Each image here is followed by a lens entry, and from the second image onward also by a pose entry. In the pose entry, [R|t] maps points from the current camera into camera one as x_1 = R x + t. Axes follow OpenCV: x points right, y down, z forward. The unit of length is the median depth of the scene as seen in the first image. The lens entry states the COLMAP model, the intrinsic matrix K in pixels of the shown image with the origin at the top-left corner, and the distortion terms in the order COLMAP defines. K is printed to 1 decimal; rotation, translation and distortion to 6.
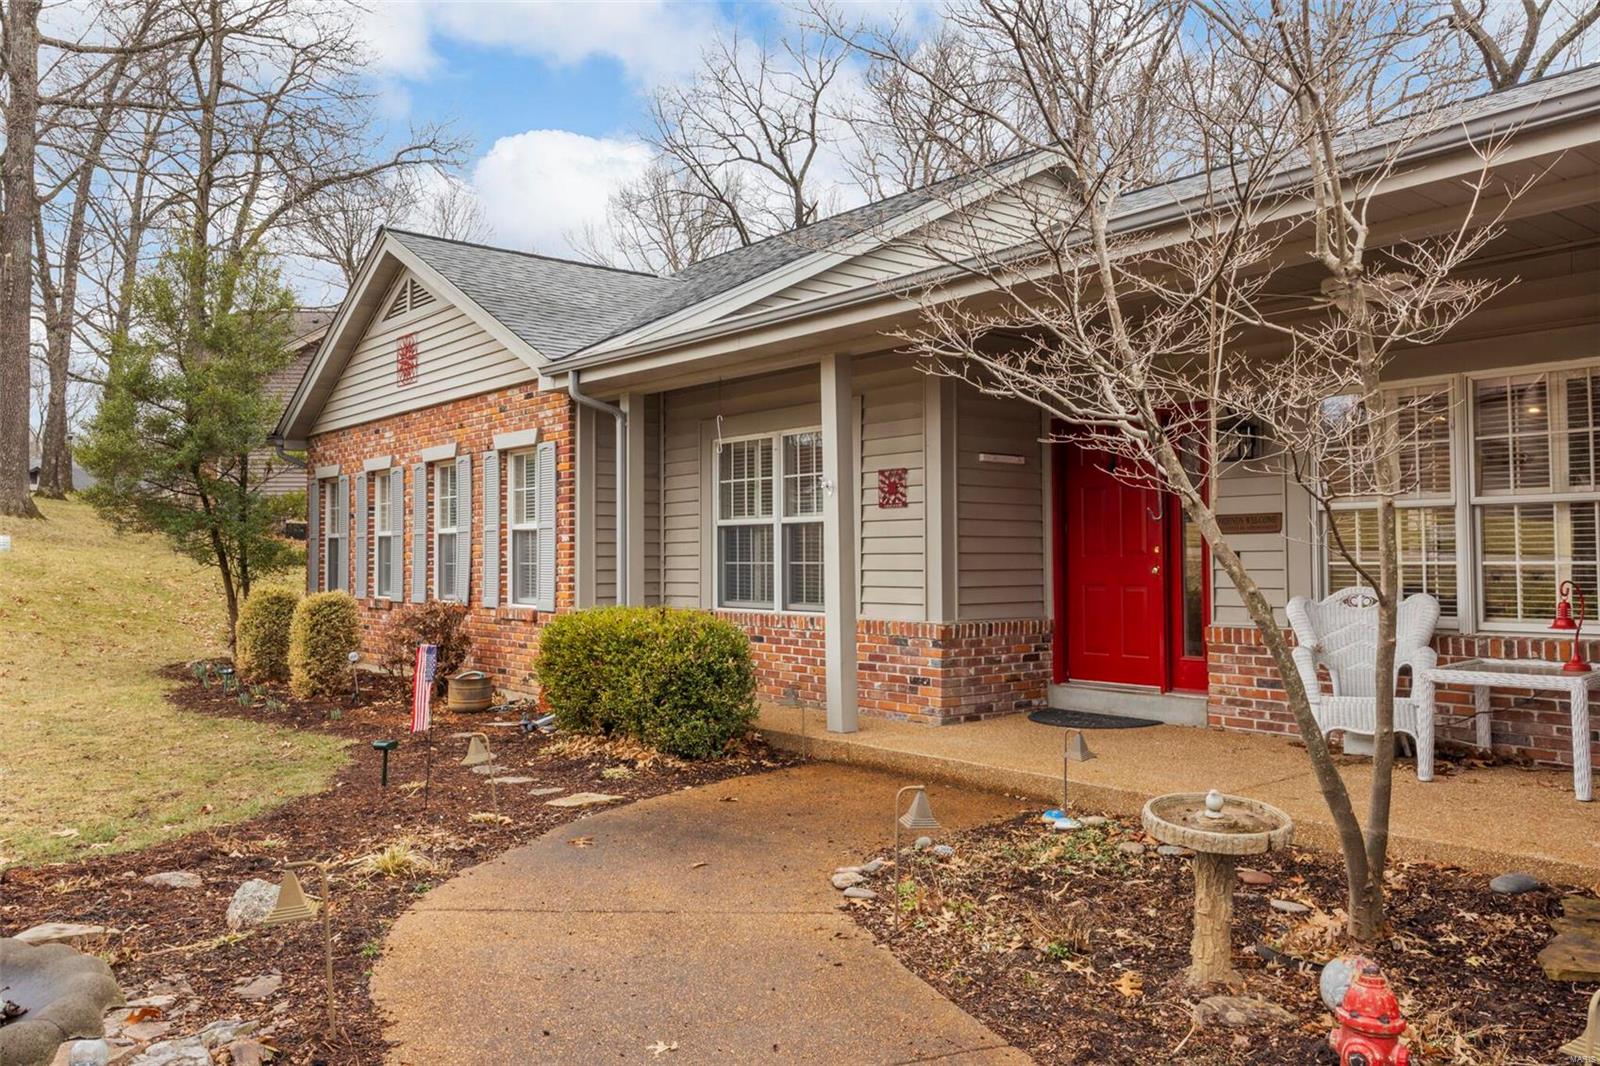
lens RADIAL K [[1172.6, 0, 800.0], [0, 1172.6, 533.0], [0, 0, 1]] dist [-0.003213, 0.004562]
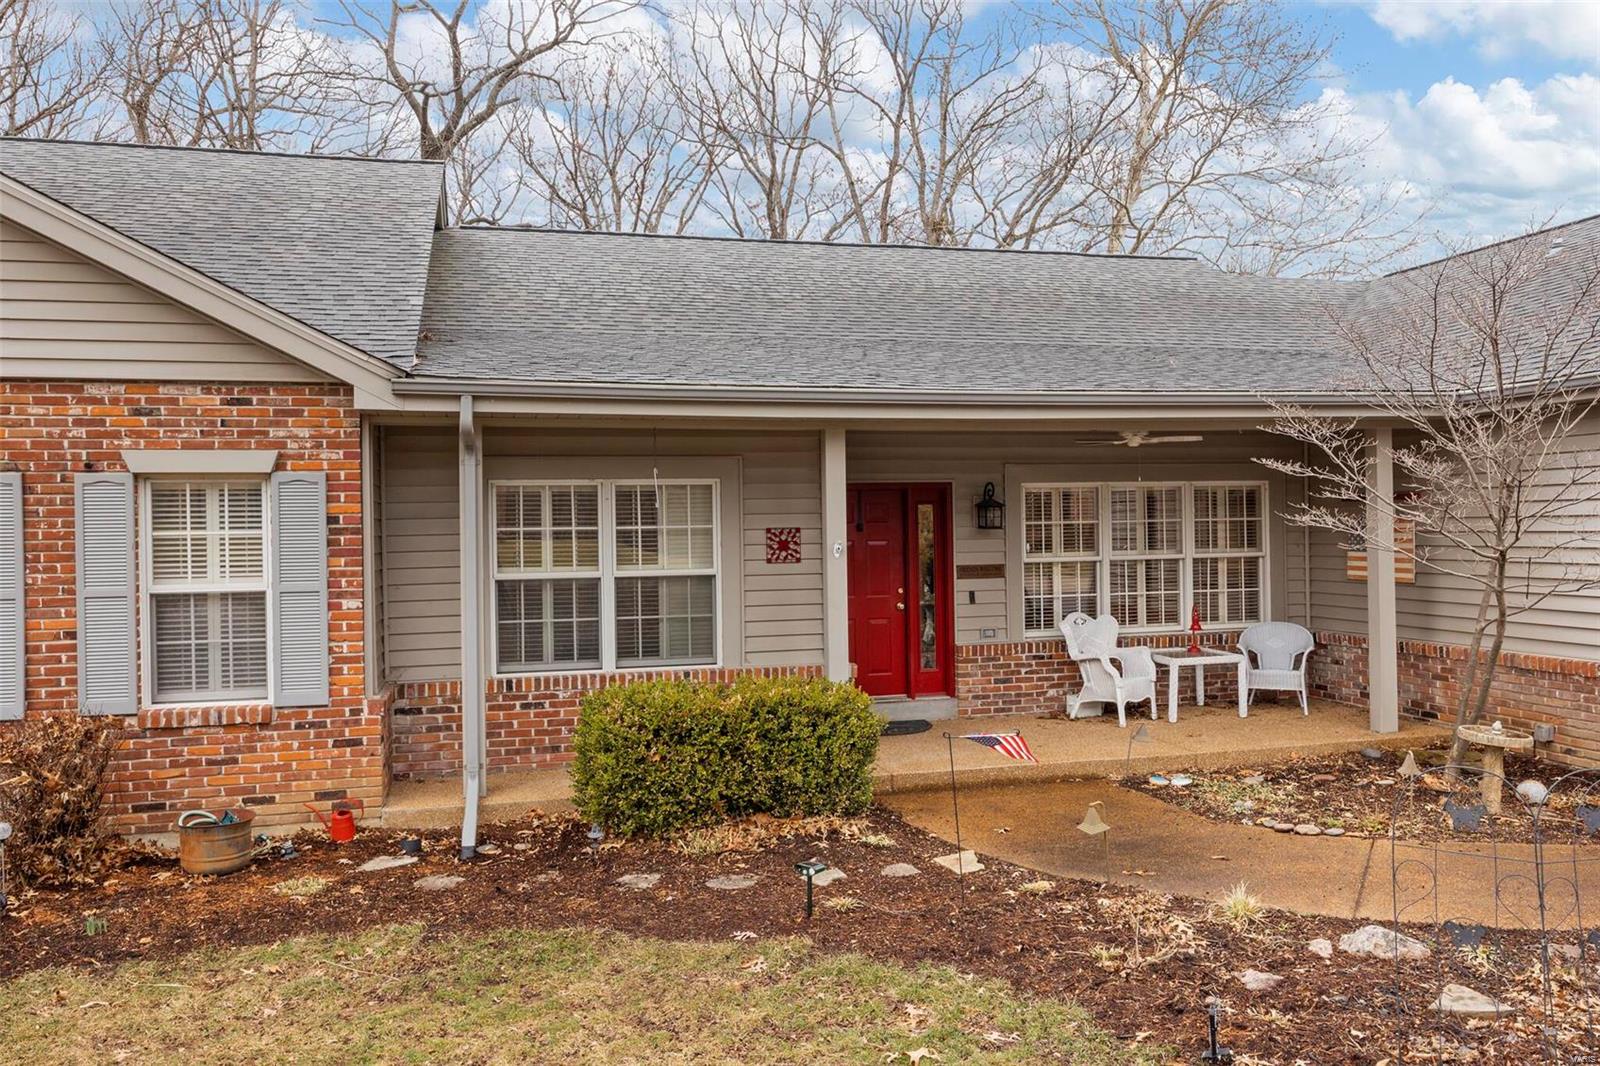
lens RADIAL K [[1220.5, 0, 800.0], [0, 1220.5, 533.0], [0, 0, 1]] dist [-0.008242, -0.002036]
pose [[0.431578, -0.004664, 0.902064, -0.954076], [-0.003271, 0.999972, 0.006735, -0.058059], [-0.902070, -0.005858, 0.431551, 0.501171]]
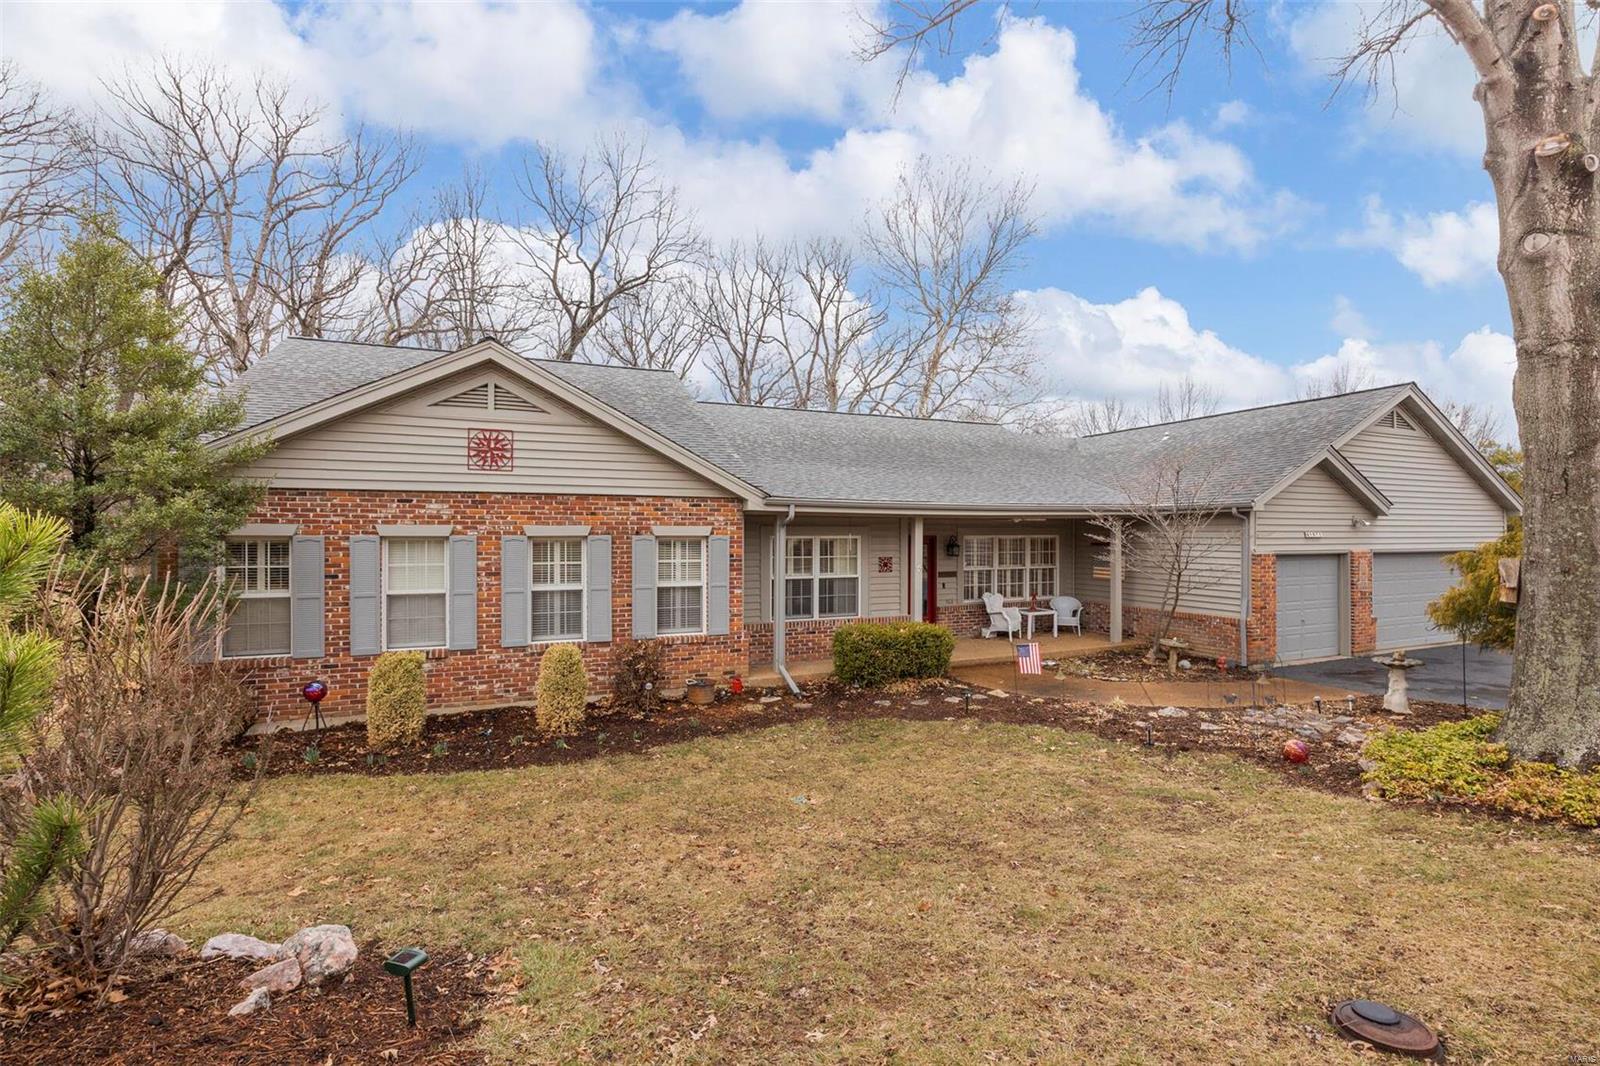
lens RADIAL K [[694.3, 0, 800.0], [0, 694.3, 533.0], [0, 0, 1]] dist [-0.026948, 0.000025]
pose [[0.291600, 0.004243, 0.956531, -1.435051], [-0.019912, 0.999800, 0.001635, -0.106884], [-0.956333, -0.019523, 0.291627, 0.748941]]
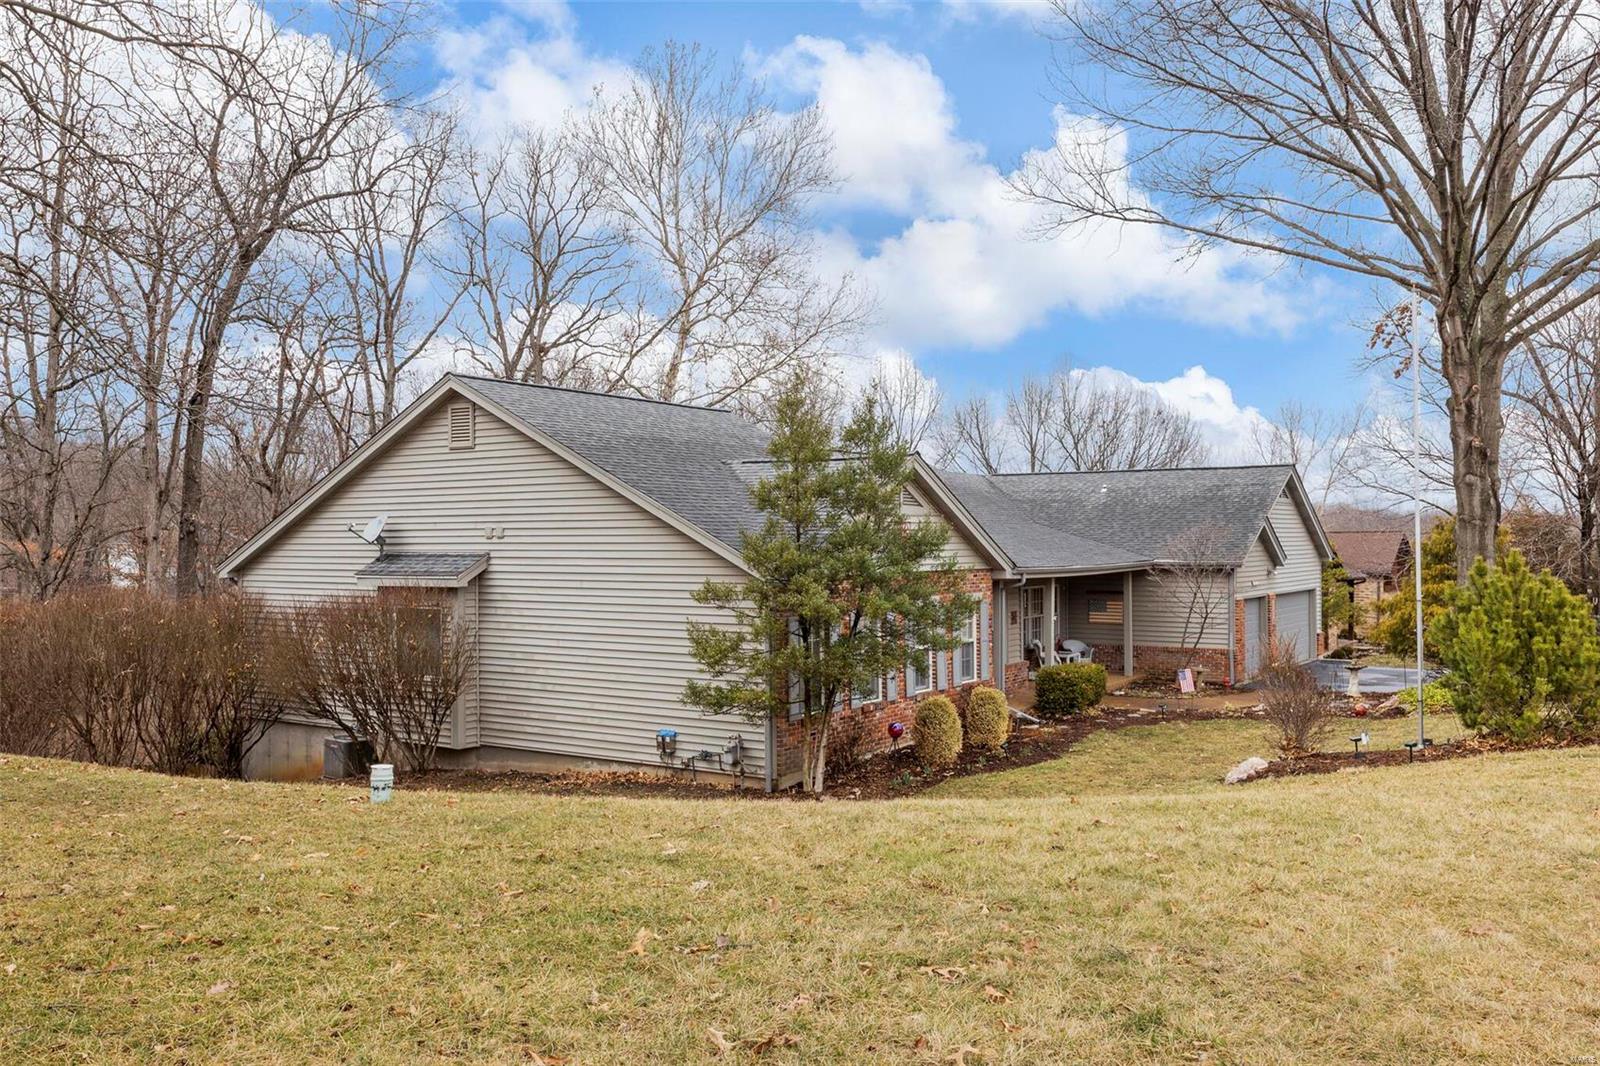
lens RADIAL K [[1313.3, 0, 800.0], [0, 1313.3, 533.0], [0, 0, 1]] dist [0.002169, -0.002013]
pose [[-0.284040, 0.011216, 0.958747, -2.968917], [-0.012070, 0.999811, -0.015272, -0.196298], [-0.958737, -0.015910, -0.283850, 2.487712]]
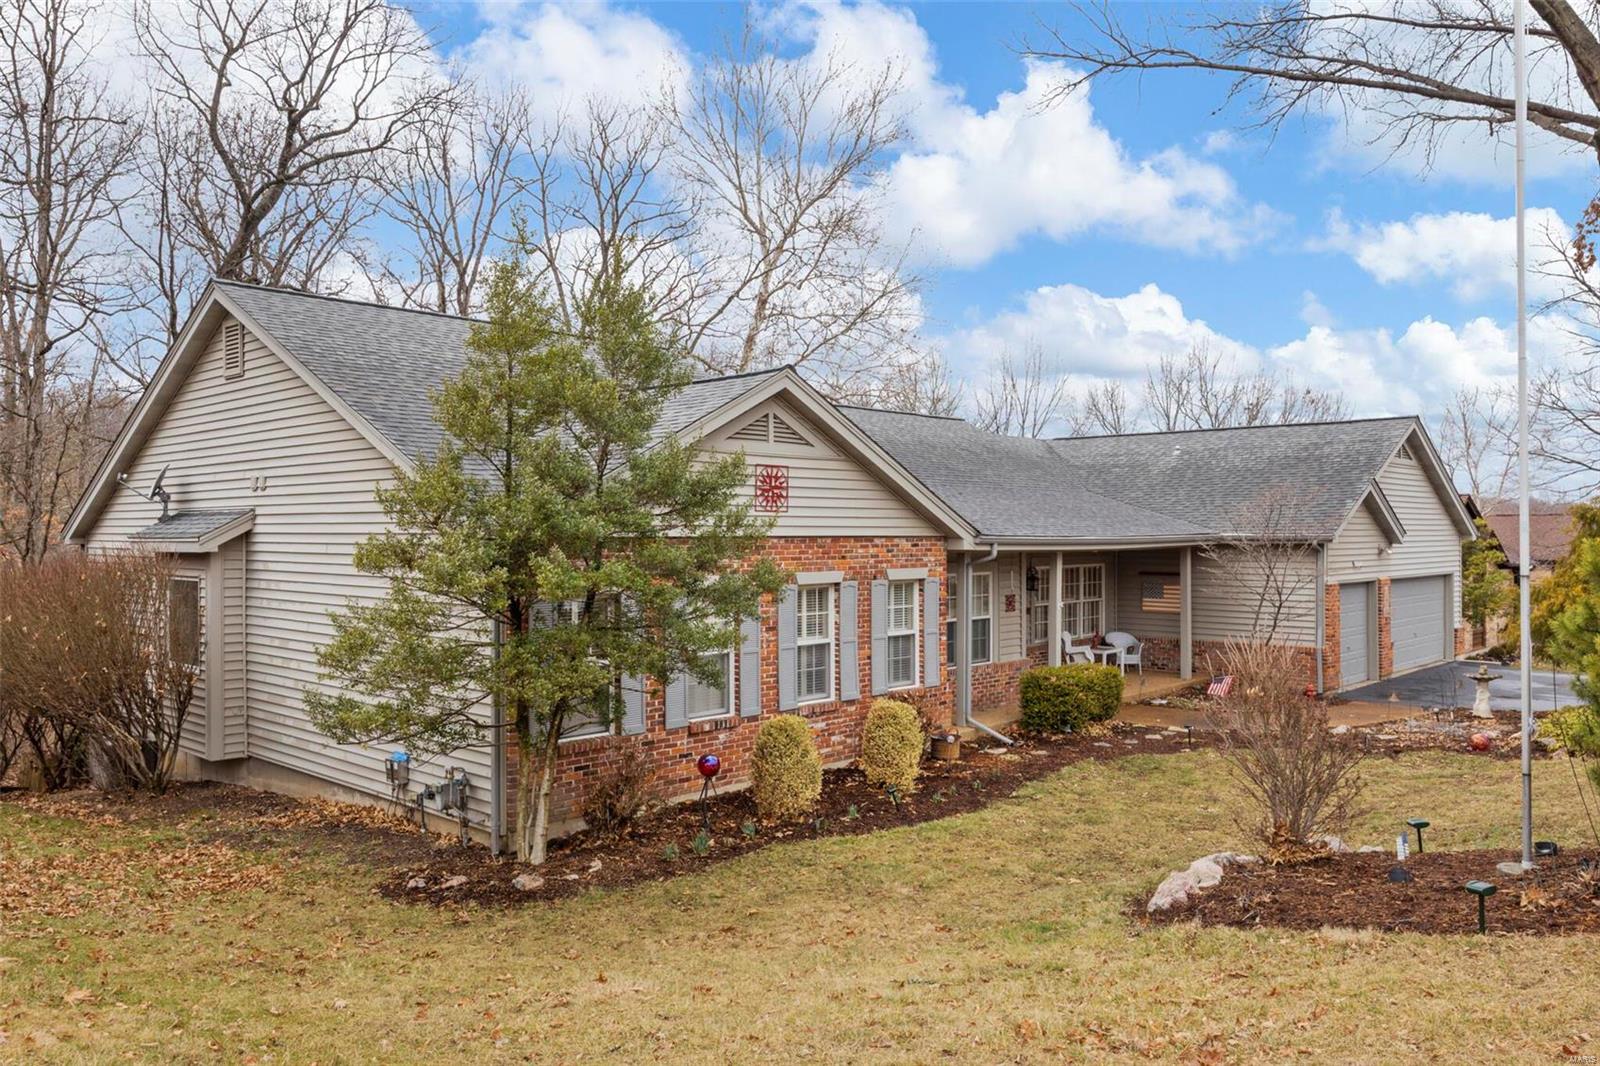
lens RADIAL K [[1172.6, 0, 800.0], [0, 1172.6, 533.0], [0, 0, 1]] dist [-0.003213, 0.004562]
pose [[-0.119226, 0.005020, 0.992854, -2.177081], [-0.016938, 0.999831, -0.007089, -0.154133], [-0.992723, -0.017663, -0.119121, 1.707193]]
